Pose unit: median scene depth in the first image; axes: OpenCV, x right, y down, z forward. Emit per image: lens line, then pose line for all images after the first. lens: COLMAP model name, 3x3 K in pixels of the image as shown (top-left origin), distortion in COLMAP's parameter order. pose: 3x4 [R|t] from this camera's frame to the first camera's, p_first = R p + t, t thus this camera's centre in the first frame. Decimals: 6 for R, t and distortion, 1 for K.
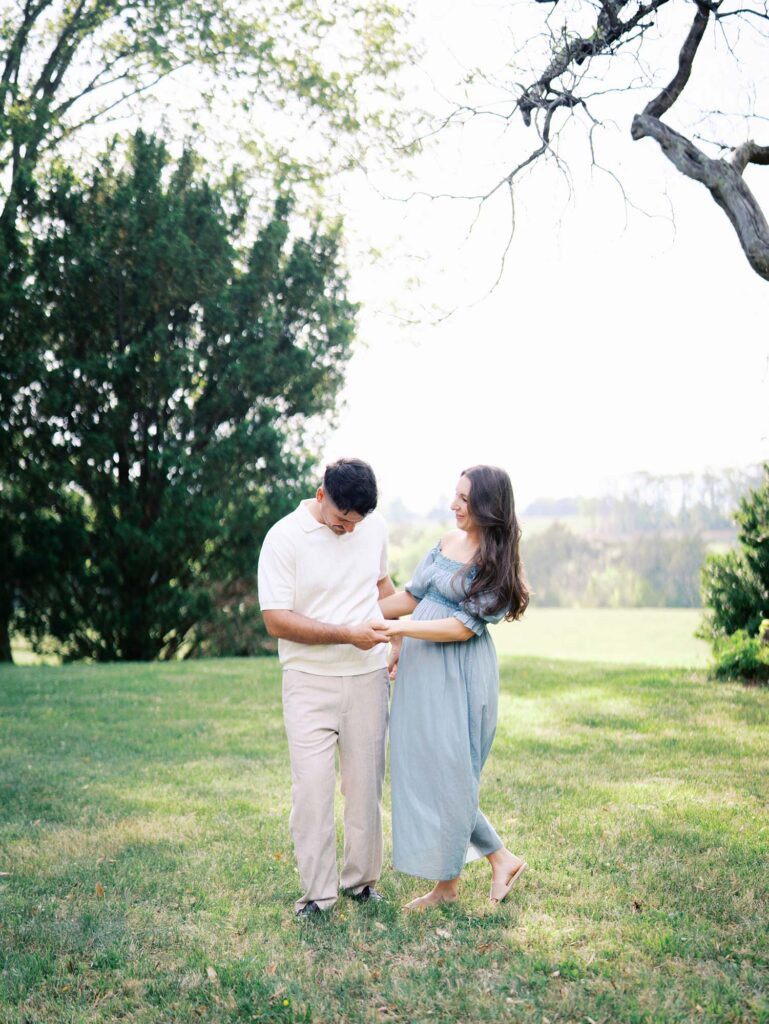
lens RADIAL K [[1731.7, 0, 383.5], [0, 1731.7, 586.7], [0, 0, 1]] dist [0.049337, -0.017112]
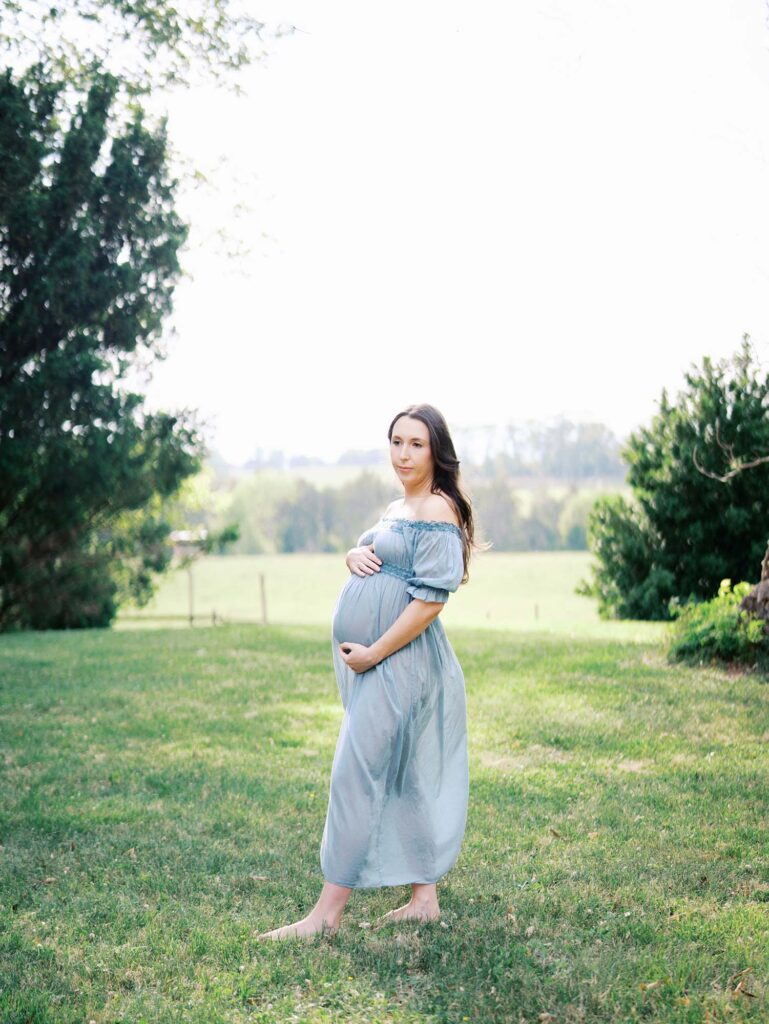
lens RADIAL K [[1672.9, 0, 384.0], [0, 1672.9, 589.4], [0, 0, 1]] dist [-0.030381, 0.183097]
pose [[0.994124, -0.014771, 0.107237, -0.009415], [0.011201, 0.999365, 0.033816, -0.002881], [-0.107668, -0.032416, 0.993658, 0.156788]]
